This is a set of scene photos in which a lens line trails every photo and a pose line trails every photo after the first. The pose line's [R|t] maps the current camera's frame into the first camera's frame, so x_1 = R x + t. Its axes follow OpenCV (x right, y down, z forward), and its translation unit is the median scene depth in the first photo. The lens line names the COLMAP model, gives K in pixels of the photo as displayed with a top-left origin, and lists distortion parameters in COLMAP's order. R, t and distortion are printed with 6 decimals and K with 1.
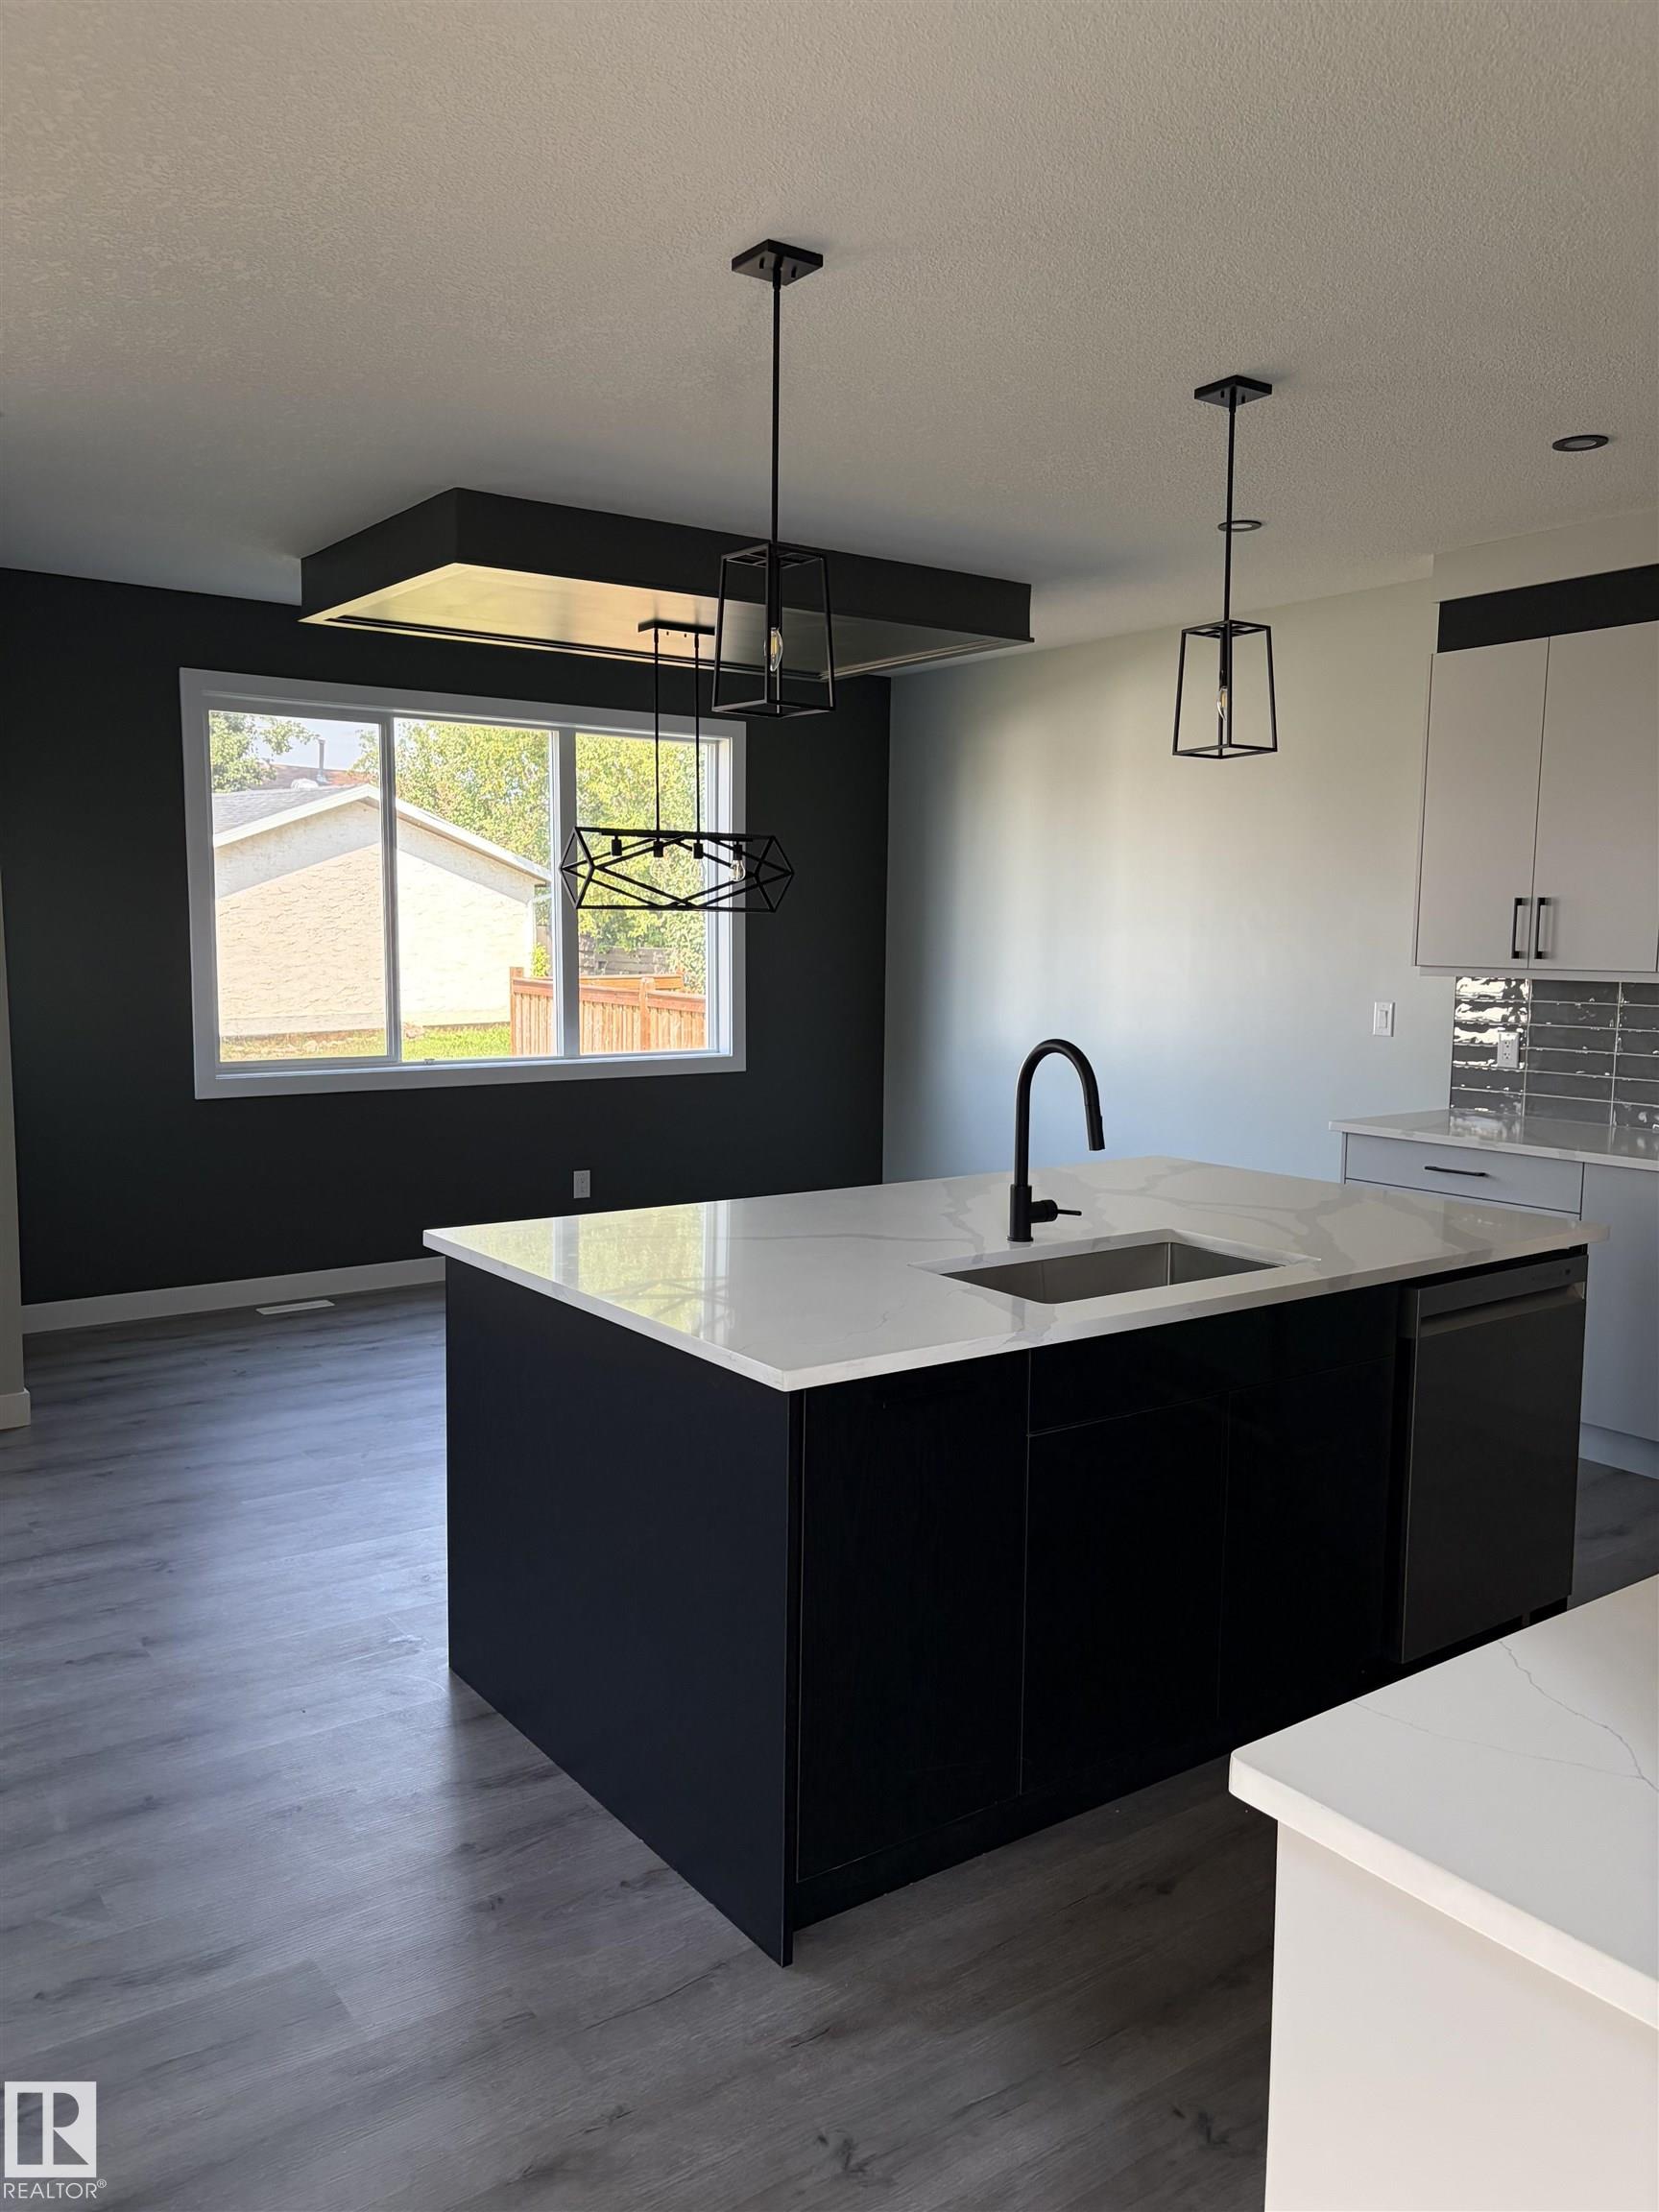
lens RADIAL K [[1666.4, 0, 835.4], [0, 1666.4, 1111.7], [0, 0, 1]] dist [0.020589, -0.049904]
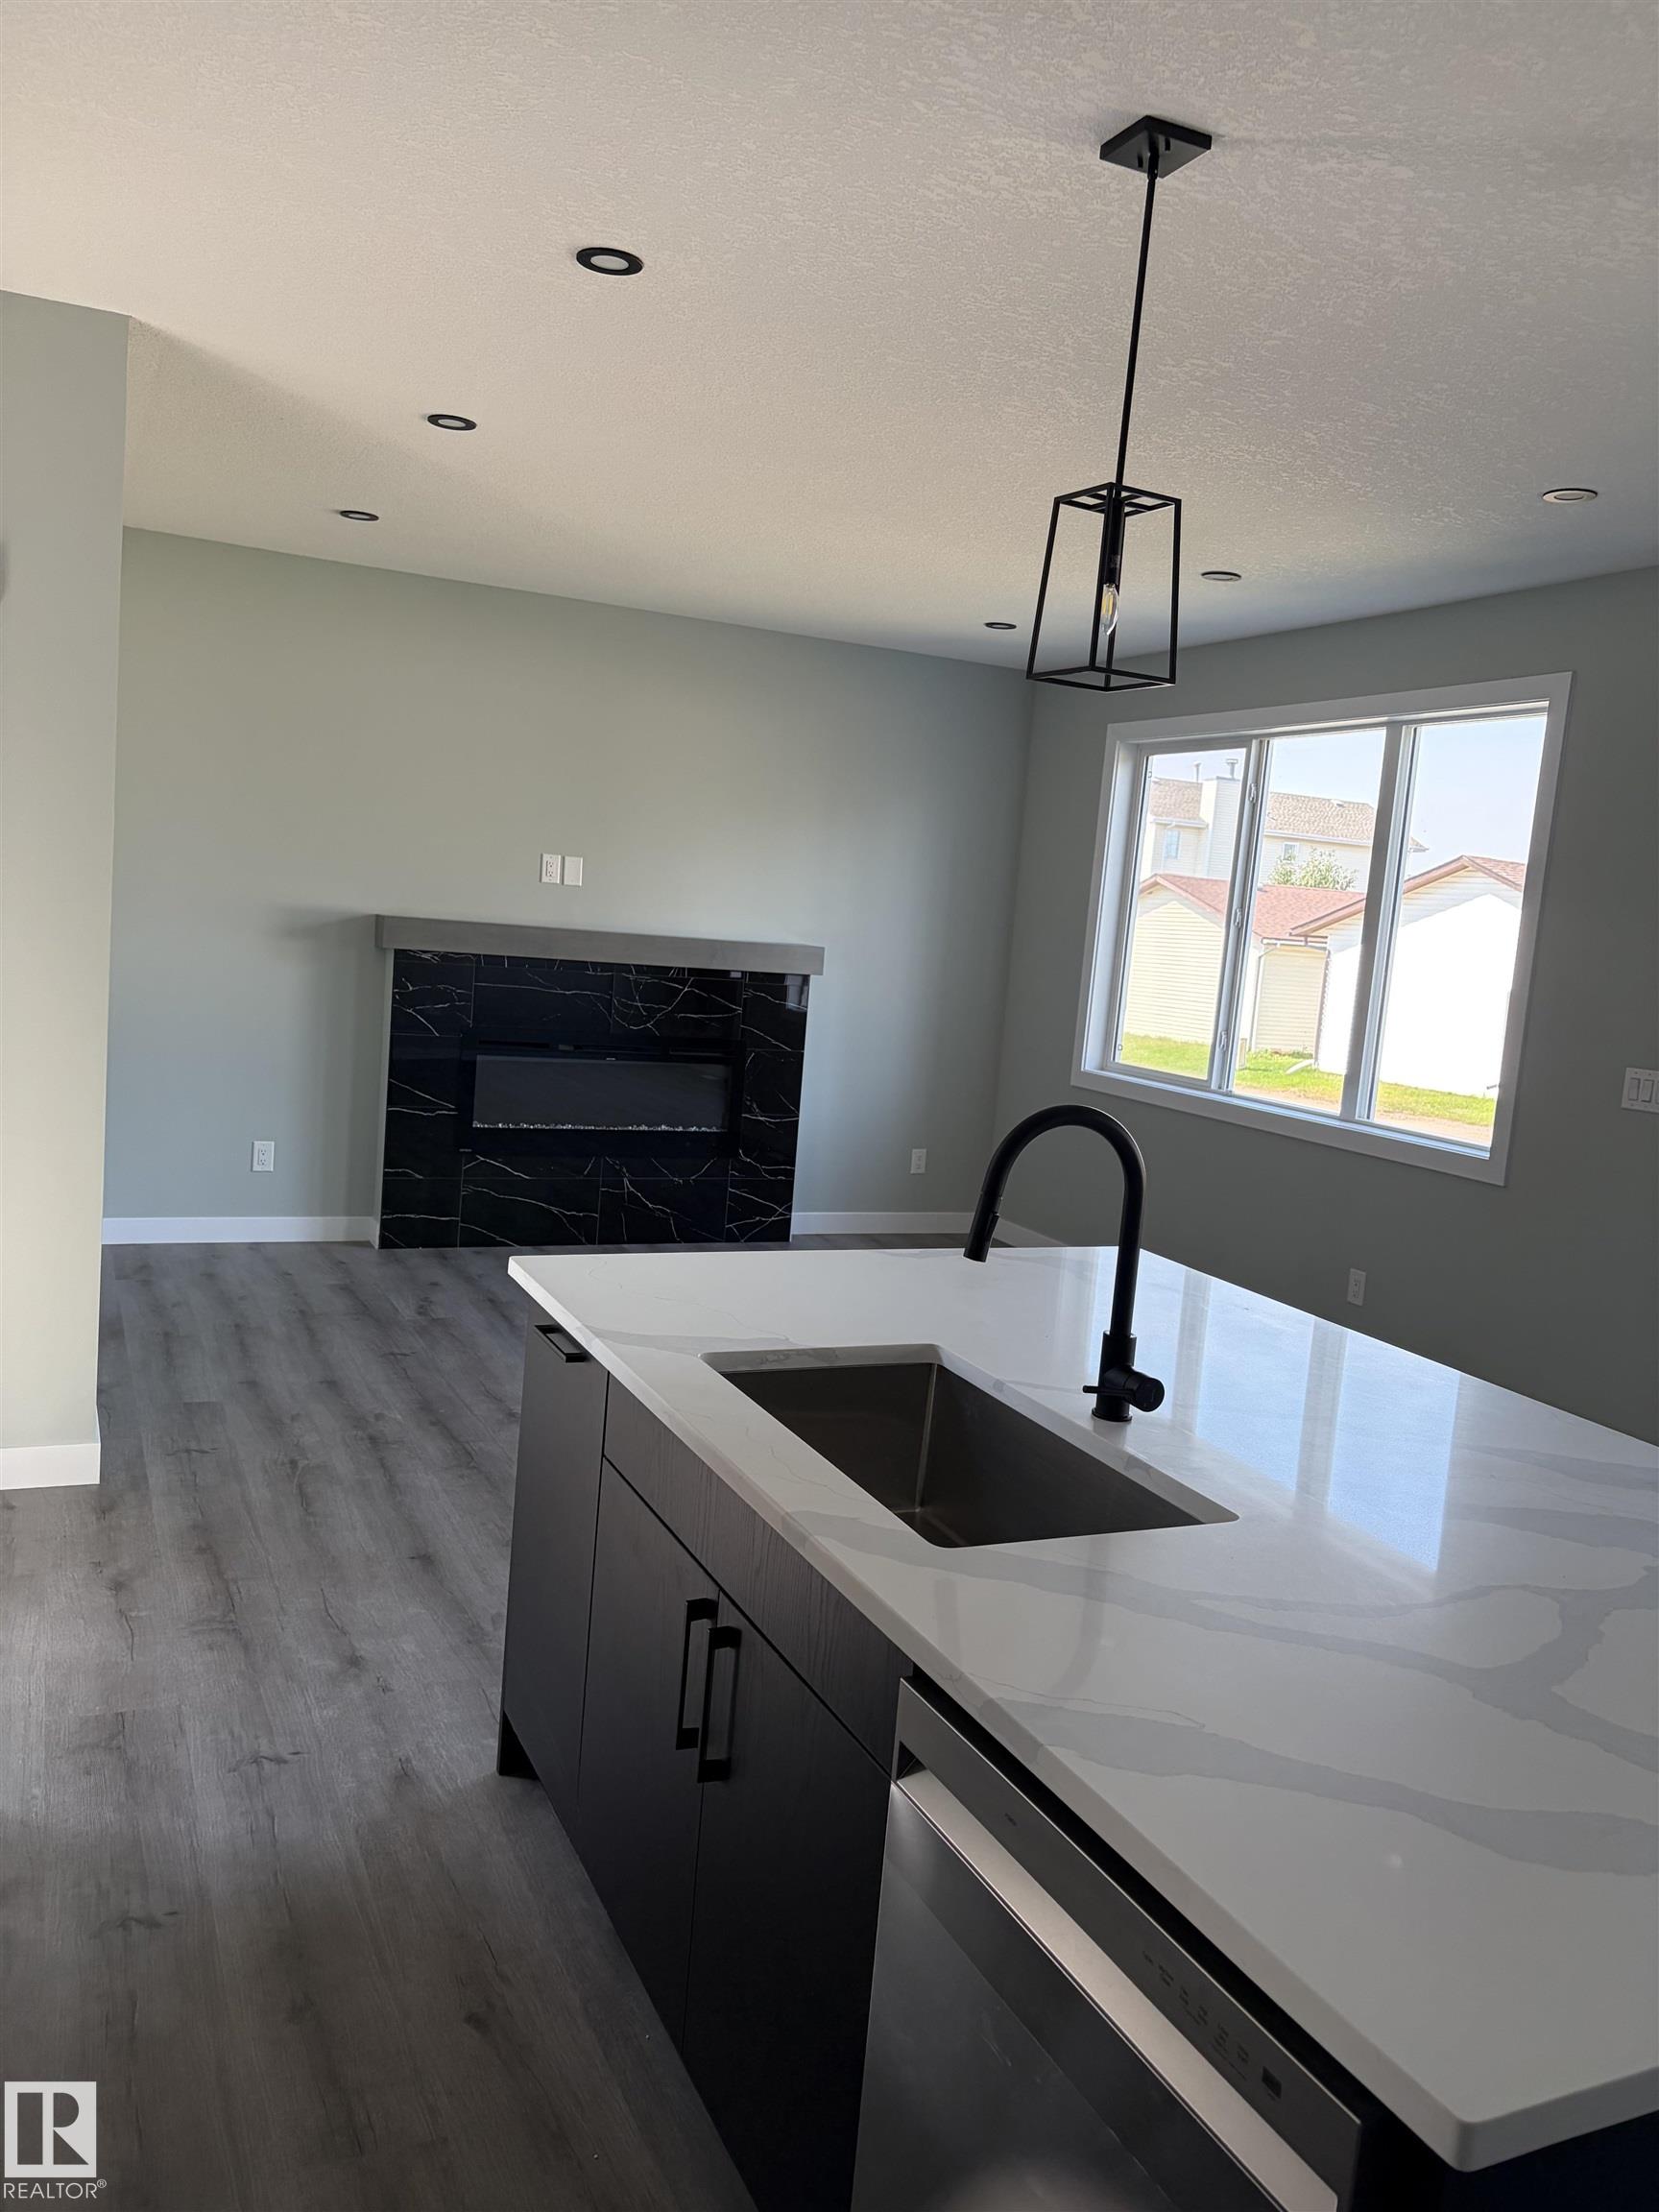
lens RADIAL K [[1662.0, 0, 829.5], [0, 1662.0, 1106.0], [0, 0, 1]] dist [0.005185, -0.005435]
pose [[-0.194674, 0.089145, -0.976809, 0.825944], [-0.192734, 0.972971, 0.127206, -0.112699], [0.961746, 0.213028, -0.172231, 1.063522]]
